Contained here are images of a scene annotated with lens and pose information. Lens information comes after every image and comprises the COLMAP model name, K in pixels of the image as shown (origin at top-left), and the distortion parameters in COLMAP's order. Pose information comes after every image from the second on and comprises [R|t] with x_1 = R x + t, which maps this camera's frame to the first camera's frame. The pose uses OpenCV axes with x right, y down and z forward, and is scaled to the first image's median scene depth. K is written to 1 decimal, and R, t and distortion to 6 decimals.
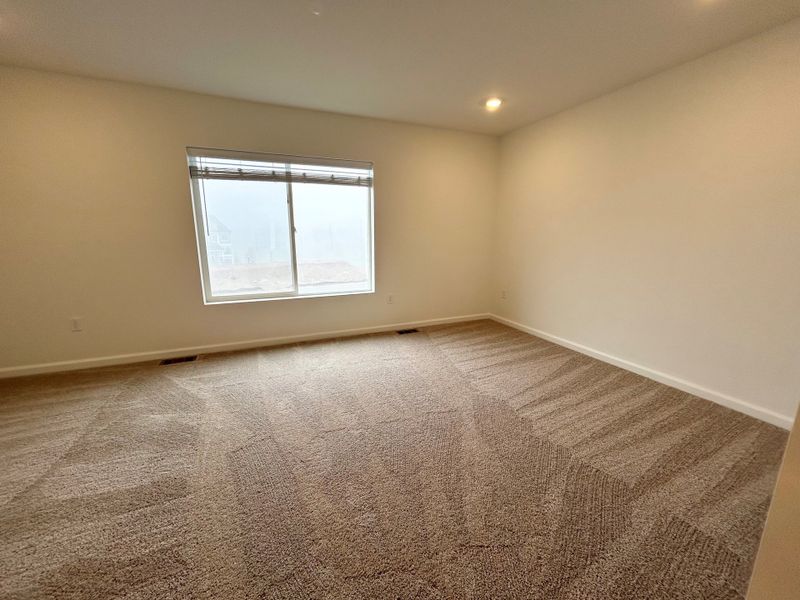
lens RADIAL K [[324.5, 0, 398.7], [0, 324.5, 298.7], [0, 0, 1]] dist [0.002345, 0.001011]
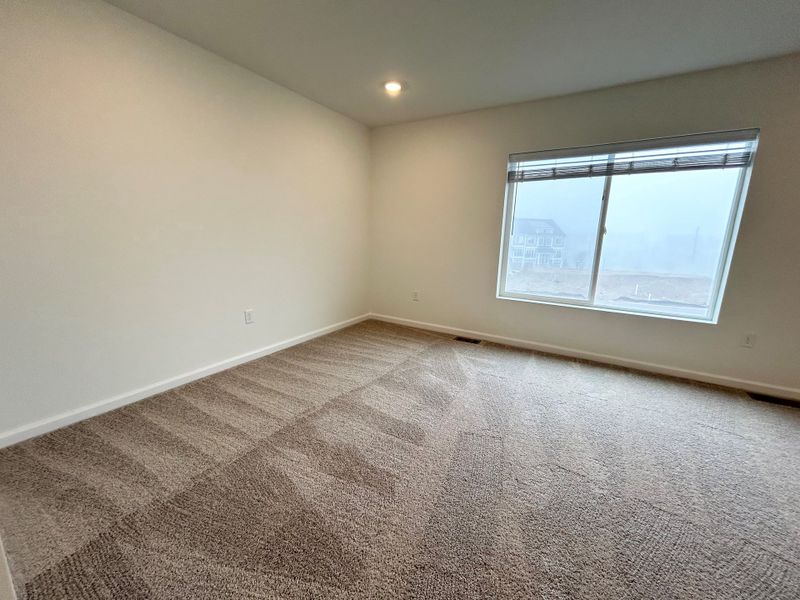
lens RADIAL K [[324.5, 0, 397.1], [0, 324.5, 297.6], [0, 0, 1]] dist [0.002345, 0.001011]
pose [[0.590216, 0.171934, -0.788723, 0.080727], [-0.183460, 0.980057, 0.076356, -0.004492], [0.786121, 0.099633, 0.609989, 0.078535]]
